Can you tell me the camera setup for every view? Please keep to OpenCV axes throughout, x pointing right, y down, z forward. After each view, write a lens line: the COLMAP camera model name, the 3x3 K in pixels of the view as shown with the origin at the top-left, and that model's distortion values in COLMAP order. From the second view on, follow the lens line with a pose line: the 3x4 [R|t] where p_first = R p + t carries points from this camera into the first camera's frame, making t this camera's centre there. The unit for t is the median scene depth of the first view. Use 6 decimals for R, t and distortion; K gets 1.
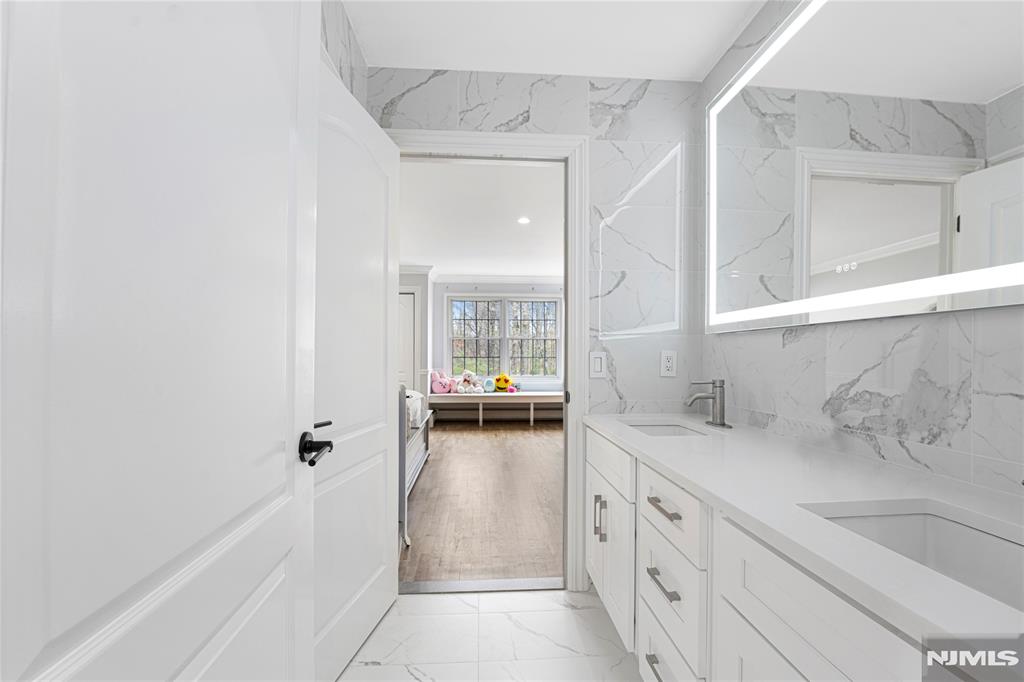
lens RADIAL K [[447.9, 0, 516.6], [0, 447.9, 353.4], [0, 0, 1]] dist [-0.002885, -0.000363]
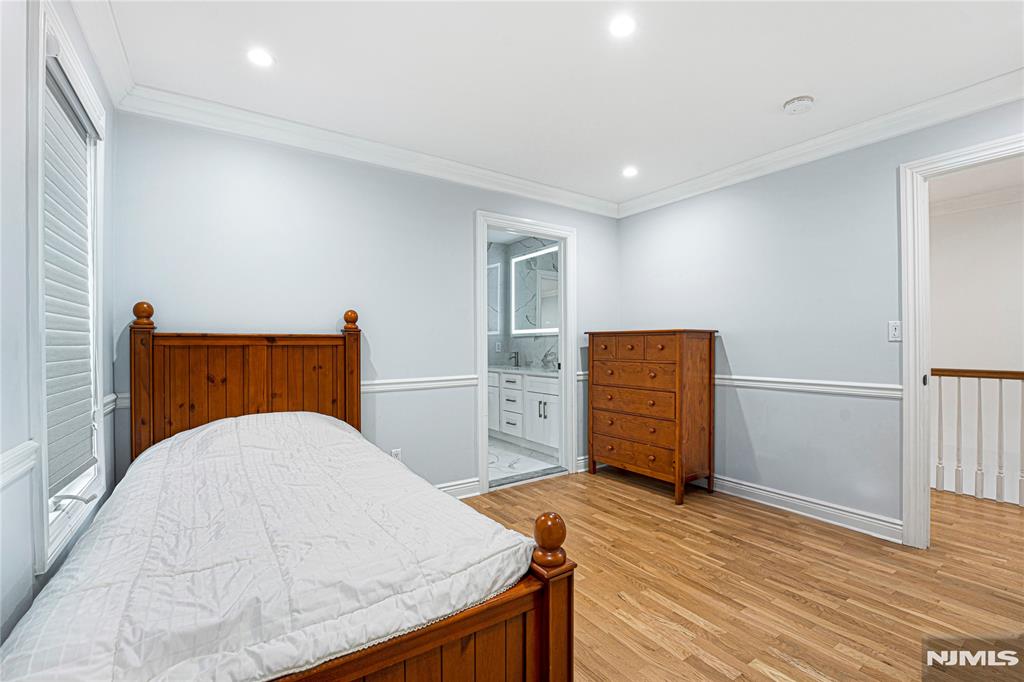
lens RADIAL K [[447.9, 0, 516.6], [0, 447.9, 353.4], [0, 0, 1]] dist [-0.002885, -0.000363]
pose [[0.868164, -0.008787, 0.496200, -1.578321], [-0.000289, 0.999834, 0.018212, 0.017383], [-0.496278, -0.015954, 0.868017, -2.464829]]
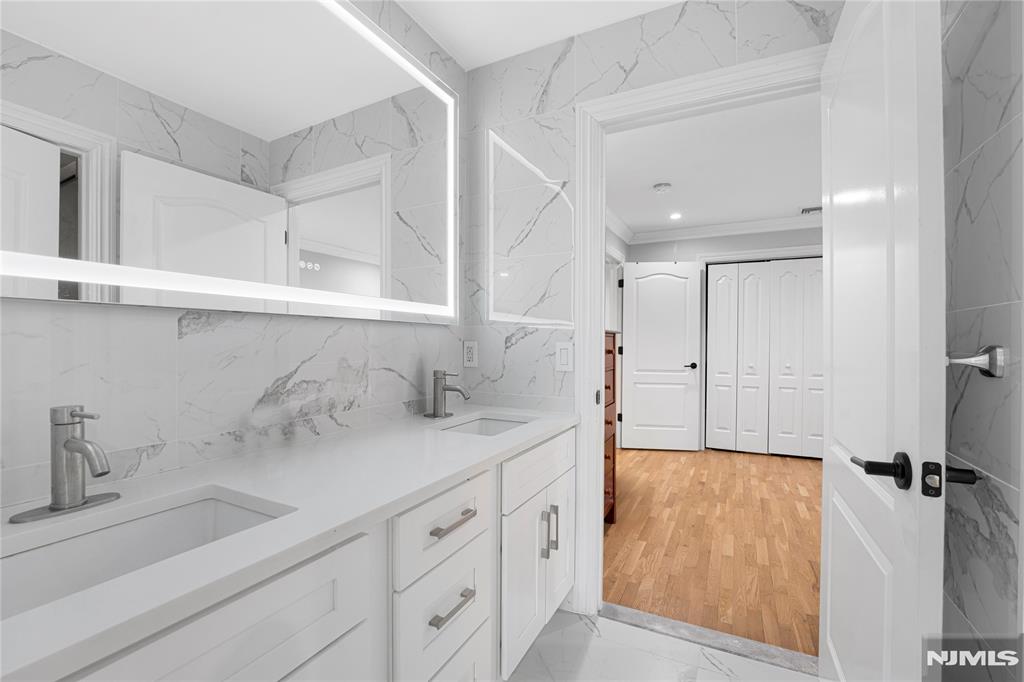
lens RADIAL K [[447.9, 0, 516.6], [0, 447.9, 353.4], [0, 0, 1]] dist [-0.002885, -0.000363]
pose [[-0.855765, 0.001825, 0.517361, -0.228548], [0.010607, 0.999845, 0.014017, 0.007022], [-0.517255, 0.017483, -0.855653, 1.613417]]
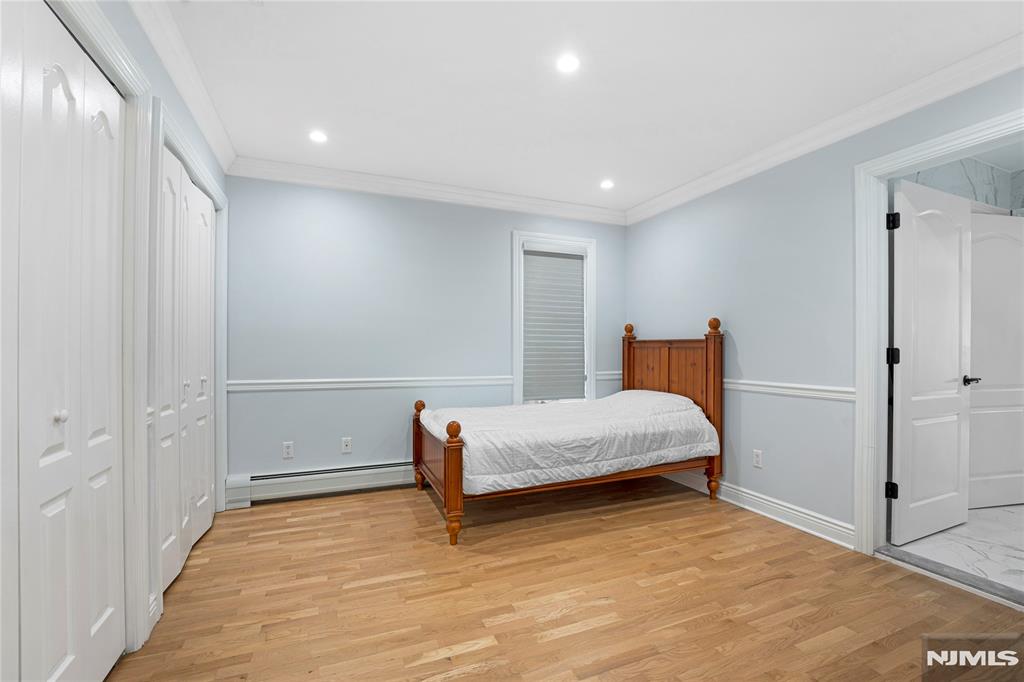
lens RADIAL K [[447.9, 0, 516.6], [0, 447.9, 353.4], [0, 0, 1]] dist [-0.002885, -0.000363]
pose [[0.317982, 0.017034, -0.947944, 1.025931], [-0.007742, 0.999852, 0.015370, 0.023085], [0.948065, 0.002452, 0.318067, -2.069632]]
